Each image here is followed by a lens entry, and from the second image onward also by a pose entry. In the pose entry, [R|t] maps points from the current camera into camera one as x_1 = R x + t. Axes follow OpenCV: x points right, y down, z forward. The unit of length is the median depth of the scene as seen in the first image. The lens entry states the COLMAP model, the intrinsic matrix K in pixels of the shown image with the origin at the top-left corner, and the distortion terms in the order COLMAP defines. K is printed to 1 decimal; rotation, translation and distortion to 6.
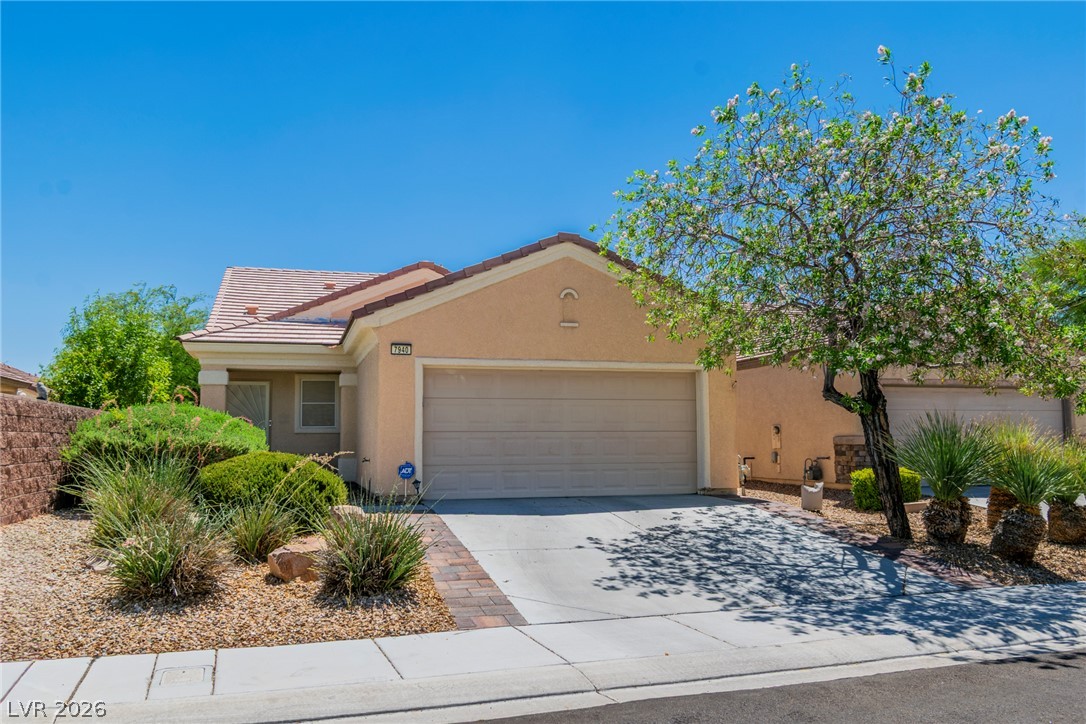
lens RADIAL K [[897.8, 0, 543.0], [0, 897.8, 362.0], [0, 0, 1]] dist [0.014991, 0.004276]
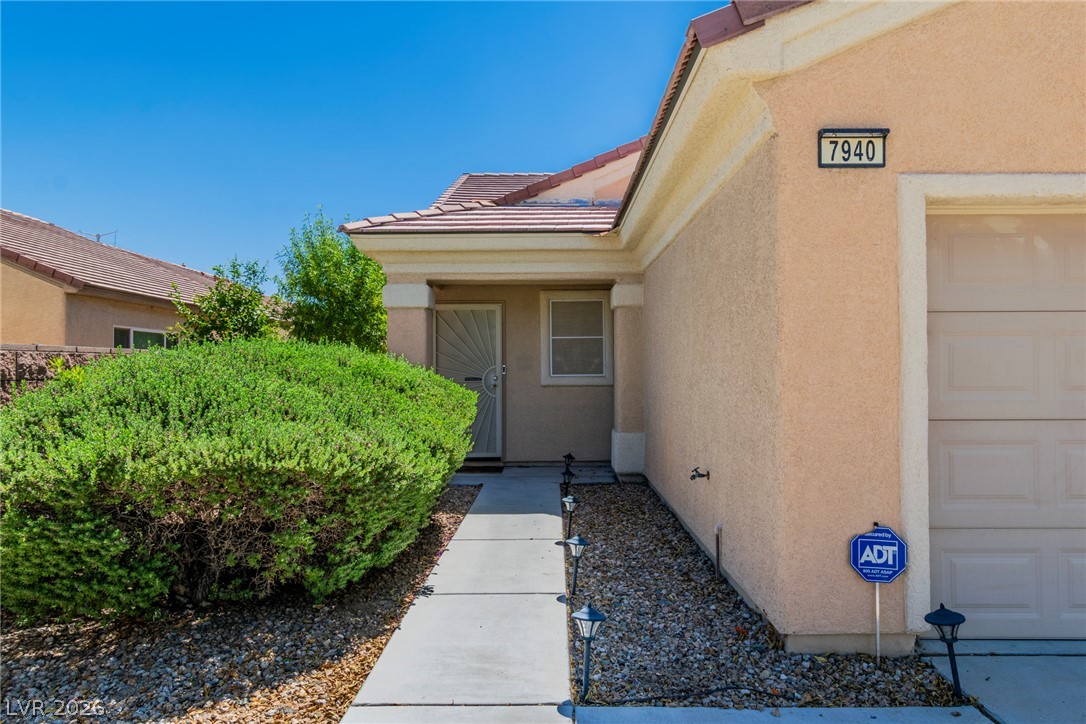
lens RADIAL K [[678.1, 0, 543.0], [0, 678.1, 362.0], [0, 0, 1]] dist [-0.002108, -0.001223]
pose [[0.958888, -0.001910, -0.283777, -0.183515], [0.024473, 0.996808, 0.075986, 0.035114], [0.282726, -0.079807, 0.955875, 0.714643]]
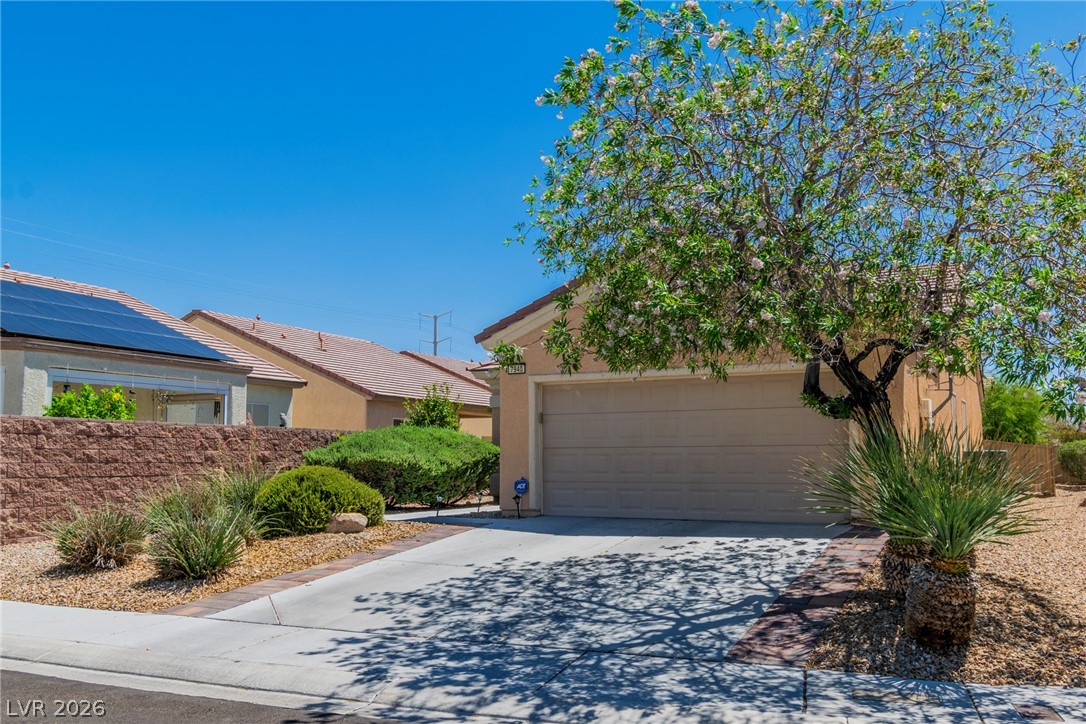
lens RADIAL K [[938.5, 0, 543.0], [0, 938.5, 362.0], [0, 0, 1]] dist [0.008716, 0.000809]
pose [[0.719725, -0.071253, -0.690593, 0.584305], [0.061207, 0.997358, -0.039115, 0.021201], [0.691556, -0.014117, 0.722185, 0.227316]]
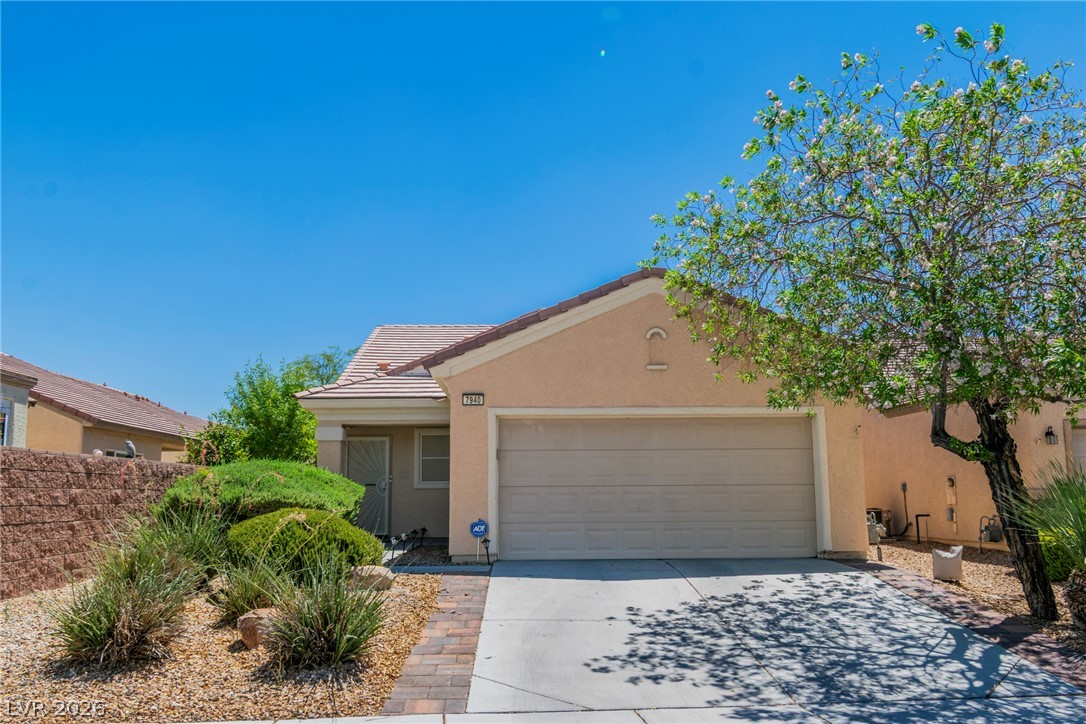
lens RADIAL K [[909.8, 0, 542.3], [0, 909.8, 365.4], [0, 0, 1]] dist [0.005236, 0.011933]
pose [[0.968113, -0.038225, -0.247580, 0.145717], [0.024758, 0.998051, -0.057284, 0.006384], [0.249287, 0.049328, 0.967173, 0.081674]]
